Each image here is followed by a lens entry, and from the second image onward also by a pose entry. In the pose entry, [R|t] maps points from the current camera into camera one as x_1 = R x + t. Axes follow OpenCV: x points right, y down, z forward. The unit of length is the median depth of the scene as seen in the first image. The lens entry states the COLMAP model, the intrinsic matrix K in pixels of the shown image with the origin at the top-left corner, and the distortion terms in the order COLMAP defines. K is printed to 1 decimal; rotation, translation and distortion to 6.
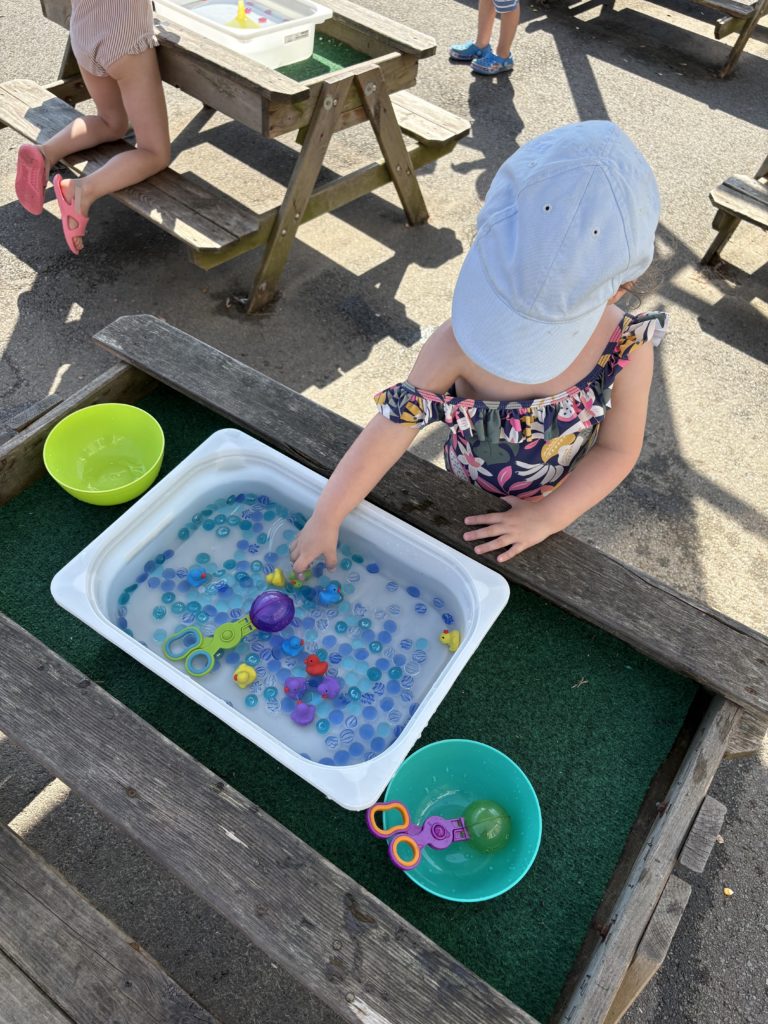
lens RADIAL K [[769.8, 0, 365.0], [0, 769.8, 507.3], [0, 0, 1]] dist [0.003799, -0.016879]
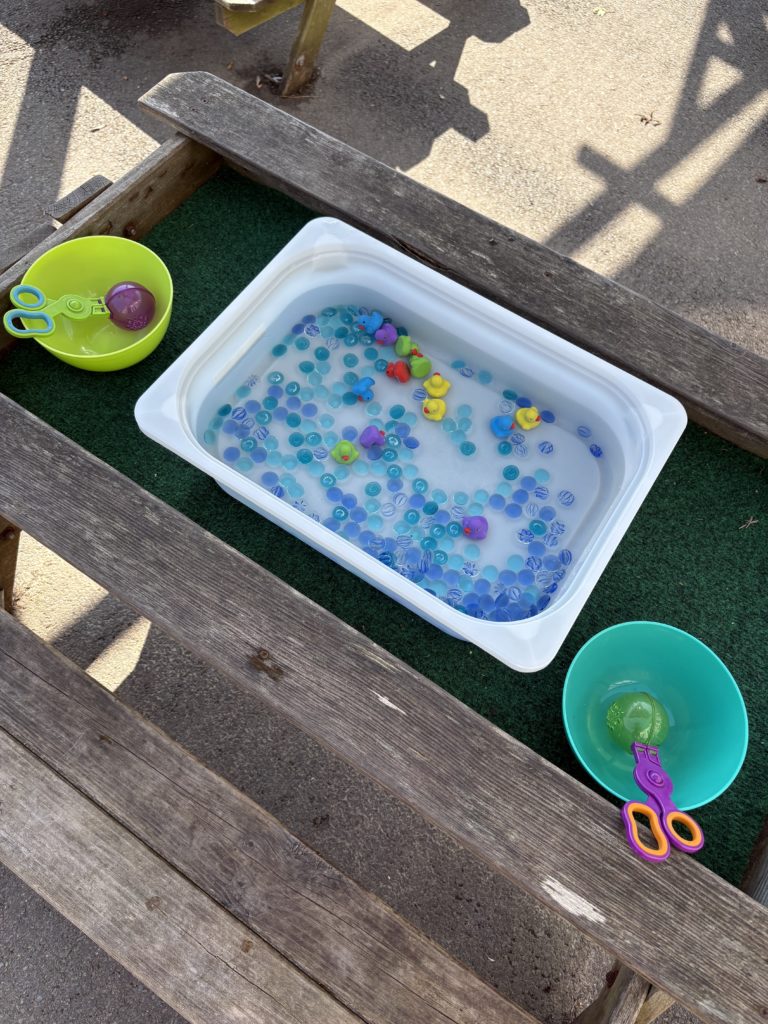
lens RADIAL K [[769.8, 0, 365.0], [0, 769.8, 507.3], [0, 0, 1]] dist [0.003799, -0.016879]
pose [[0.999928, -0.005150, 0.010880, -0.170543], [0.002721, 0.977168, 0.212450, 0.027064], [-0.011726, -0.212405, 0.977111, 0.171988]]
